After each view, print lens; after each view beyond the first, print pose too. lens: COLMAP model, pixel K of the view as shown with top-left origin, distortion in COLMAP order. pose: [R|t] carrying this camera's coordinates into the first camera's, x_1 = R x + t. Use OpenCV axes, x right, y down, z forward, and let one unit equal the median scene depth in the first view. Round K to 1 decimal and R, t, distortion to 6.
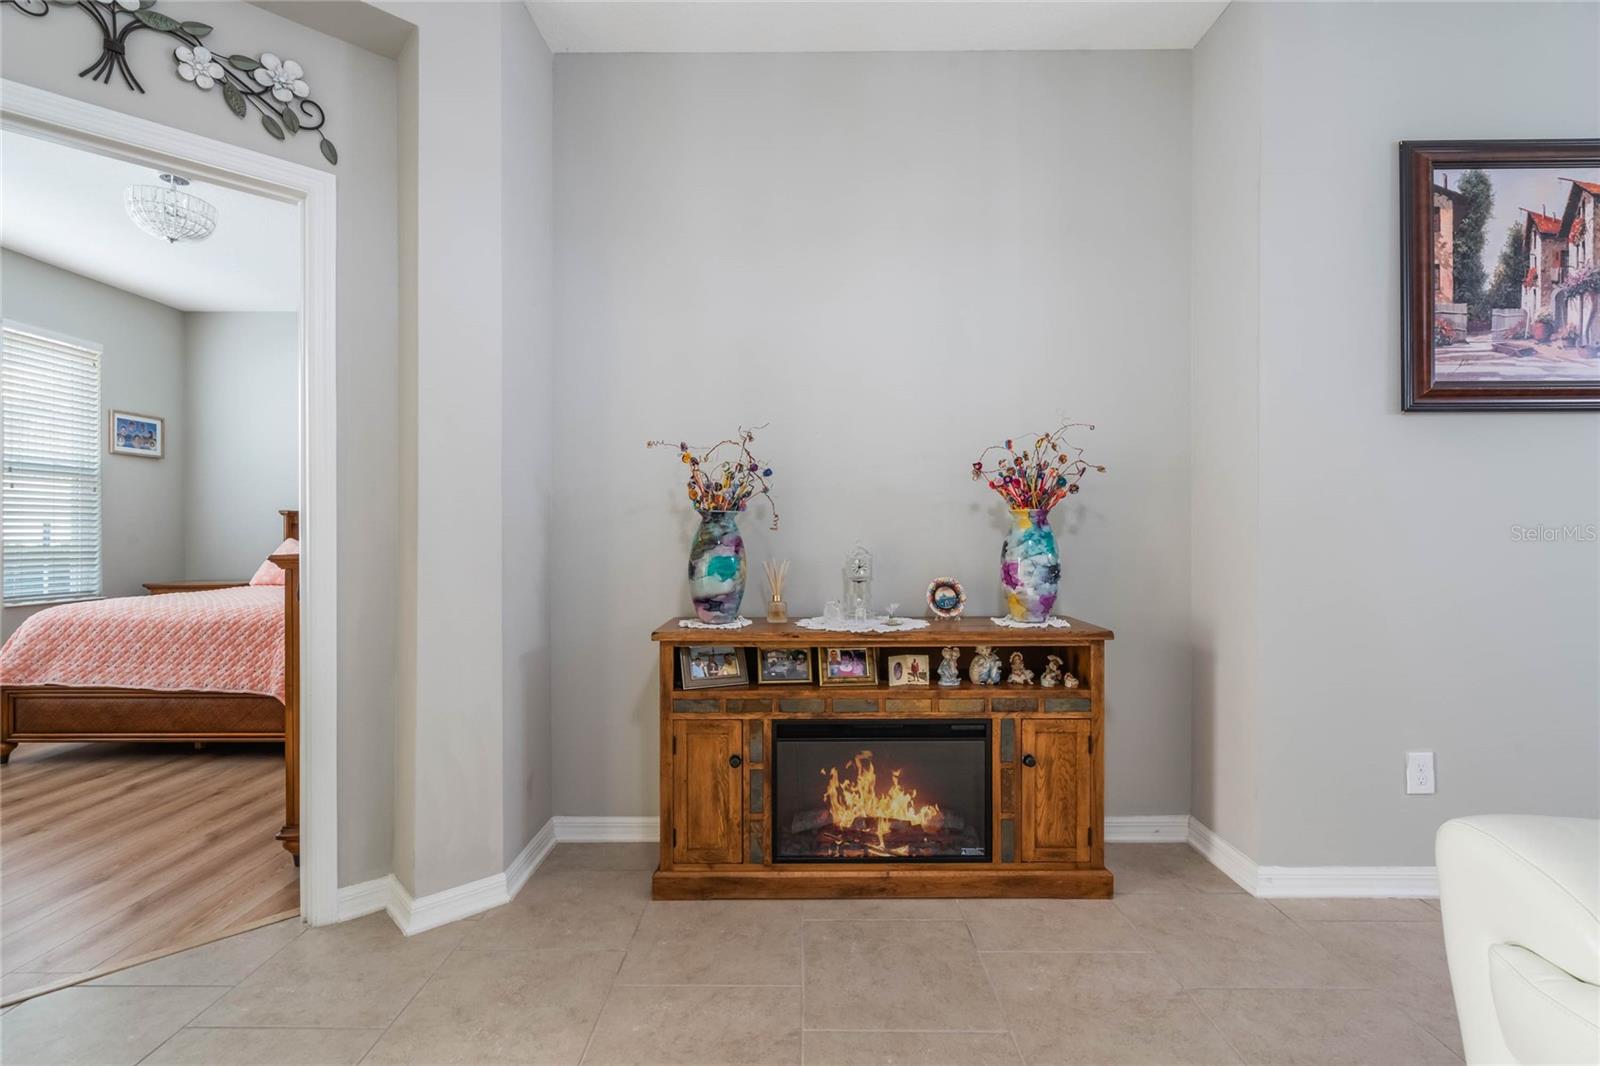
lens RADIAL K [[731.5, 0, 800.0], [0, 731.5, 533.0], [0, 0, 1]] dist [-0.001930, 0.000093]
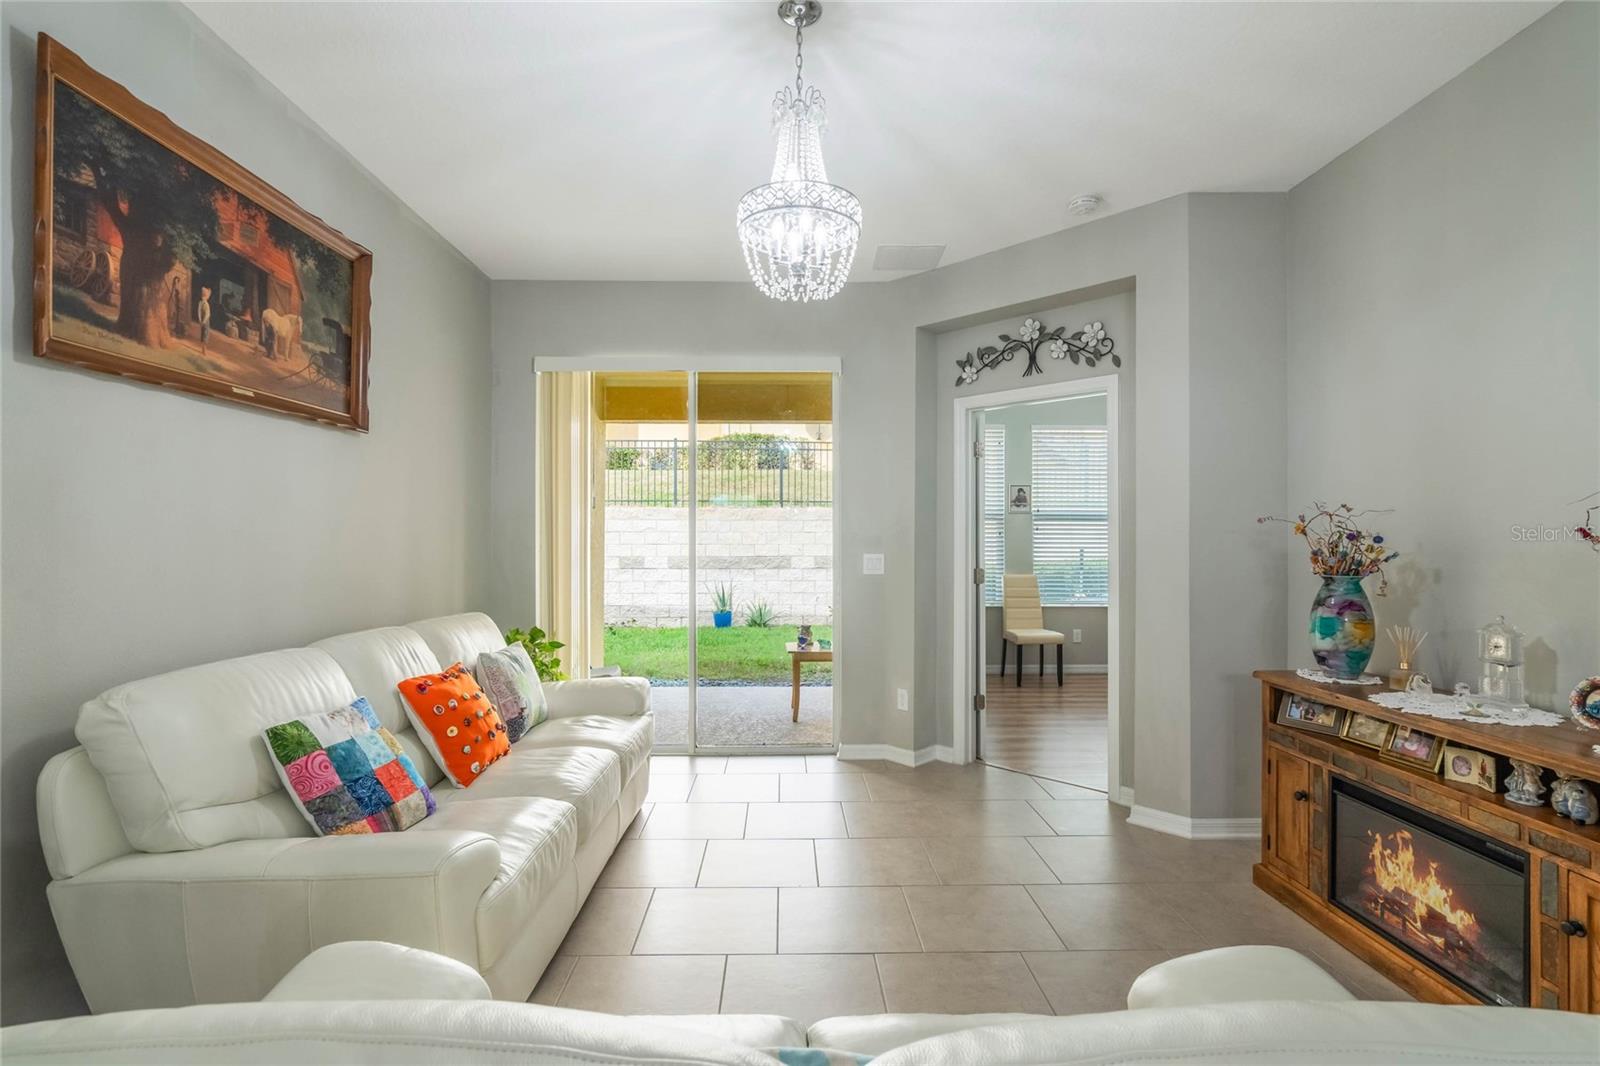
lens RADIAL K [[751.9, 0, 797.4], [0, 751.9, 536.0], [0, 0, 1]] dist [-0.000029, 0.000087]
pose [[0.029310, -0.004091, -0.999562, 1.047481], [-0.001832, 0.999990, -0.004146, -0.087309], [0.999569, 0.001953, 0.029302, 0.170269]]
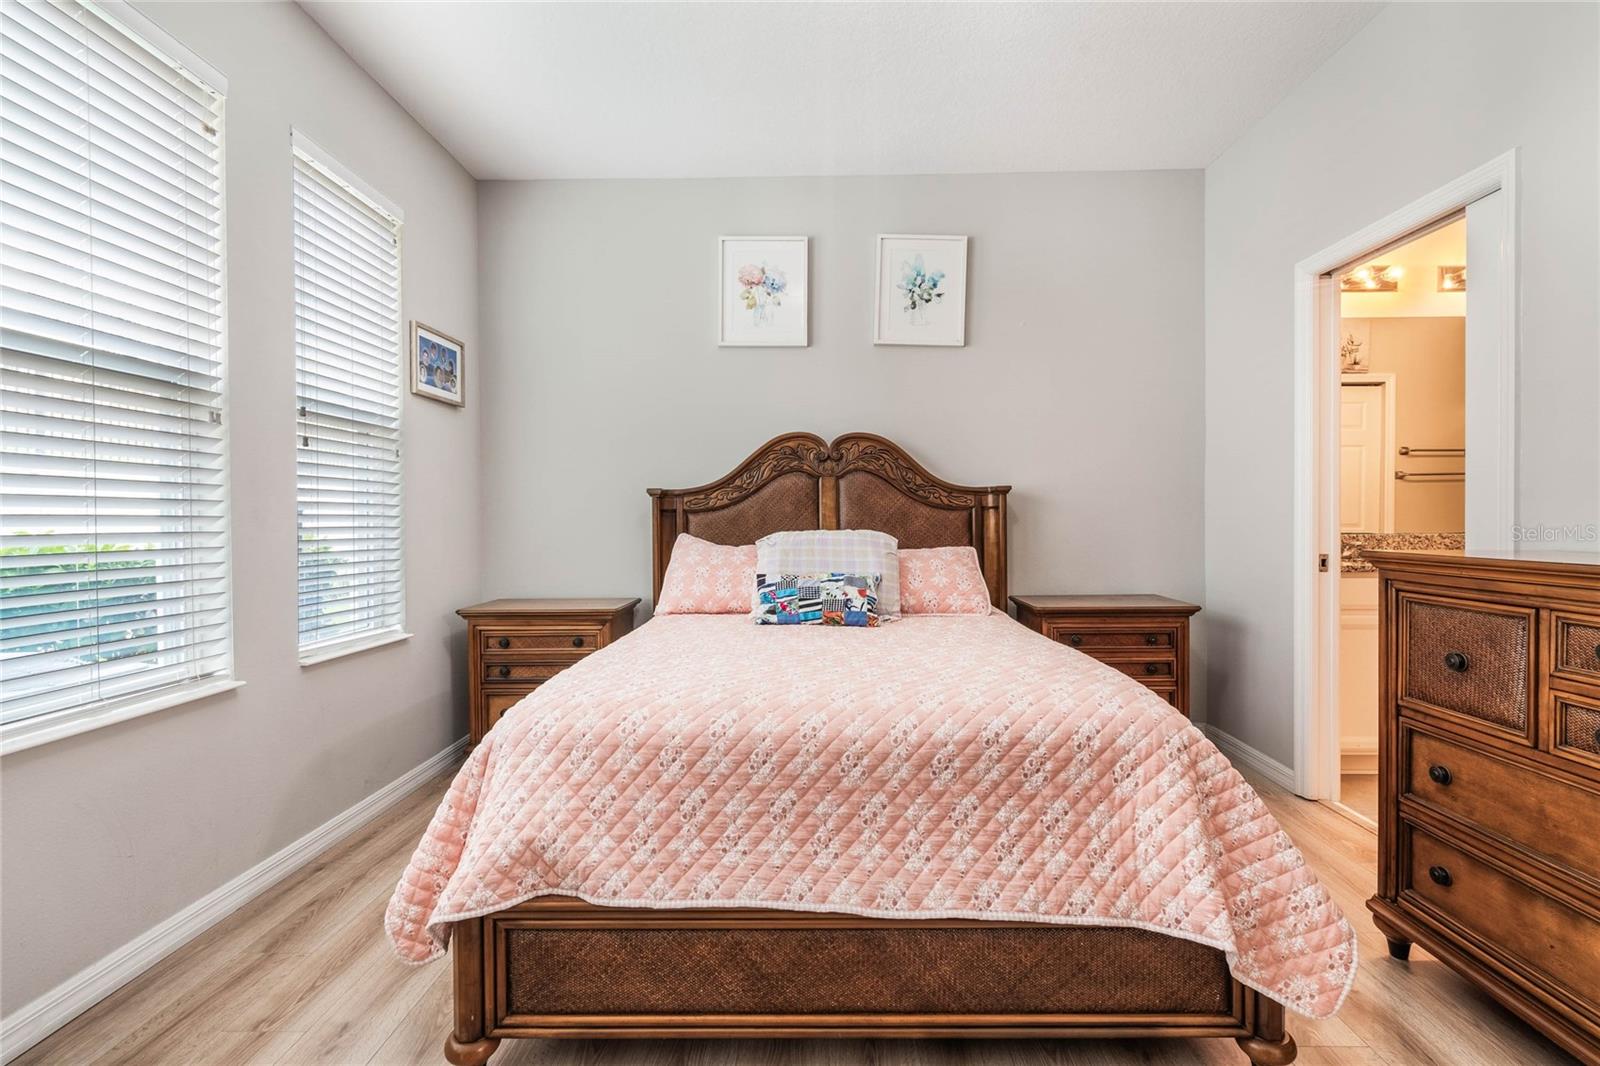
lens RADIAL K [[738.3, 0, 799.9], [0, 738.3, 525.9], [0, 0, 1]] dist [0.001163, 0.000225]
pose [[0.999923, -0.006413, -0.010627, -1.411341], [0.006452, 0.999972, 0.003681, -0.004752], [0.010604, -0.003749, 0.999937, 0.913017]]
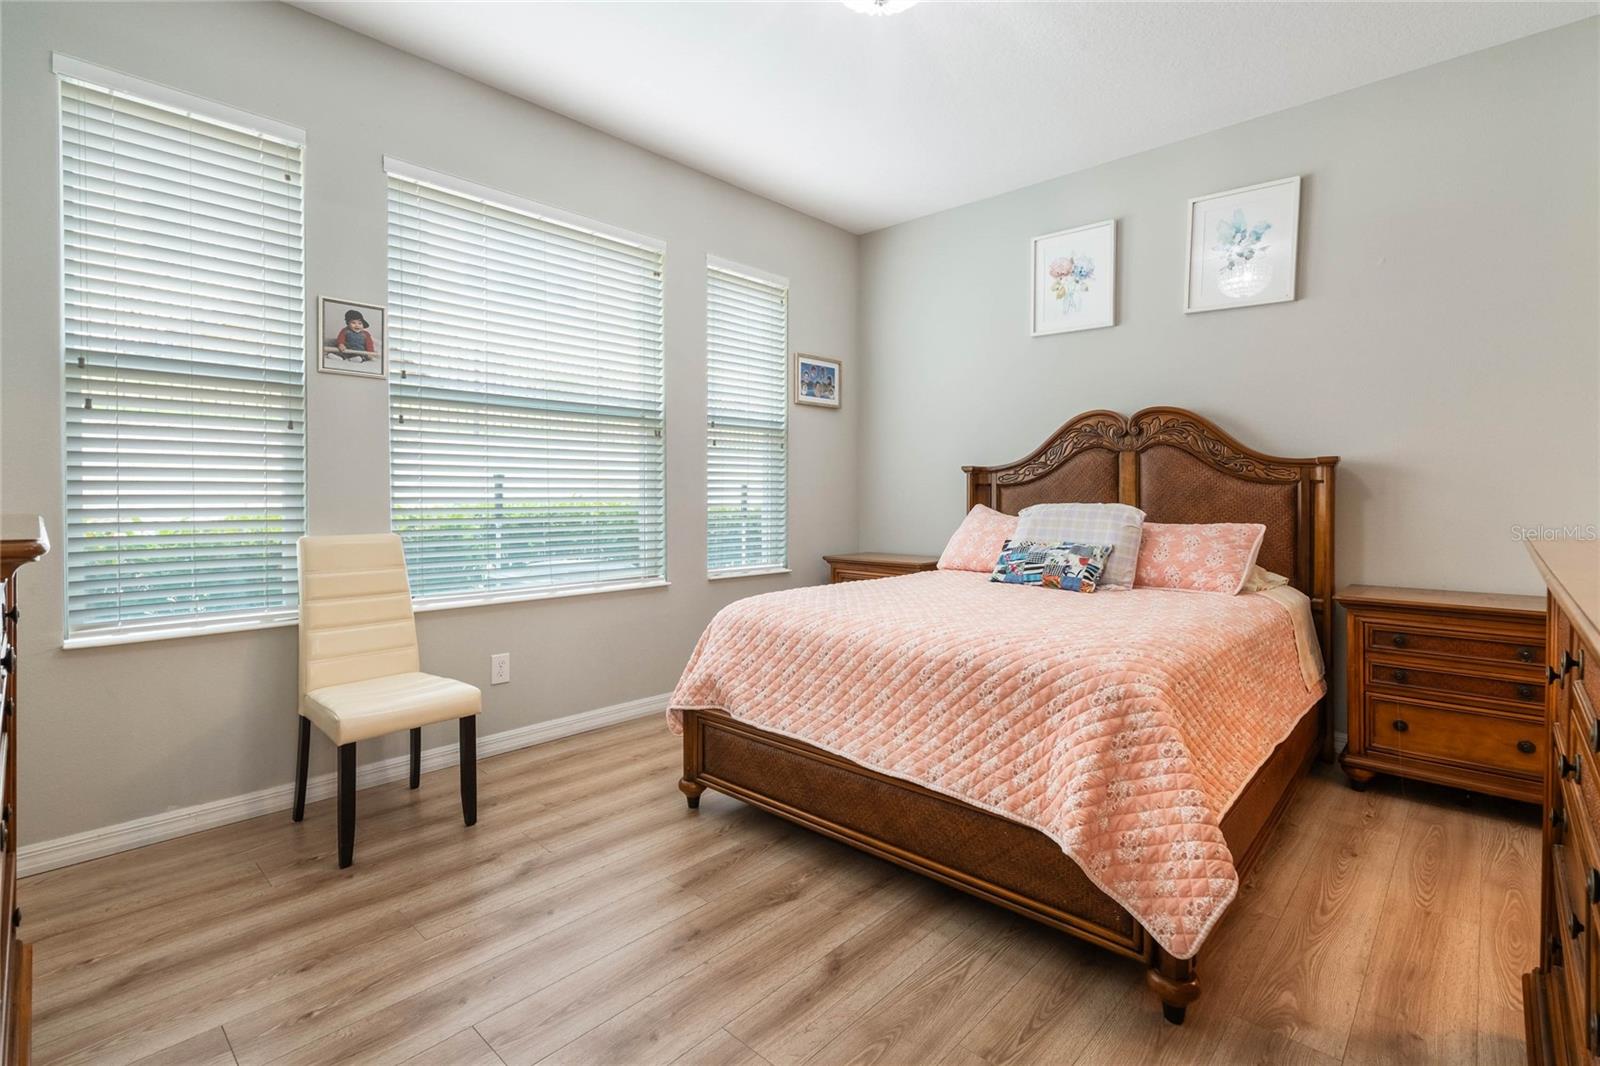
lens RADIAL K [[735.8, 0, 806.9], [0, 735.8, 514.3], [0, 0, 1]] dist [0.001381, 0.000424]
pose [[0.747152, 0.020824, -0.664327, -0.809580], [-0.006004, 0.999680, 0.024583, -0.002309], [0.664626, -0.014379, 0.747038, 0.819445]]
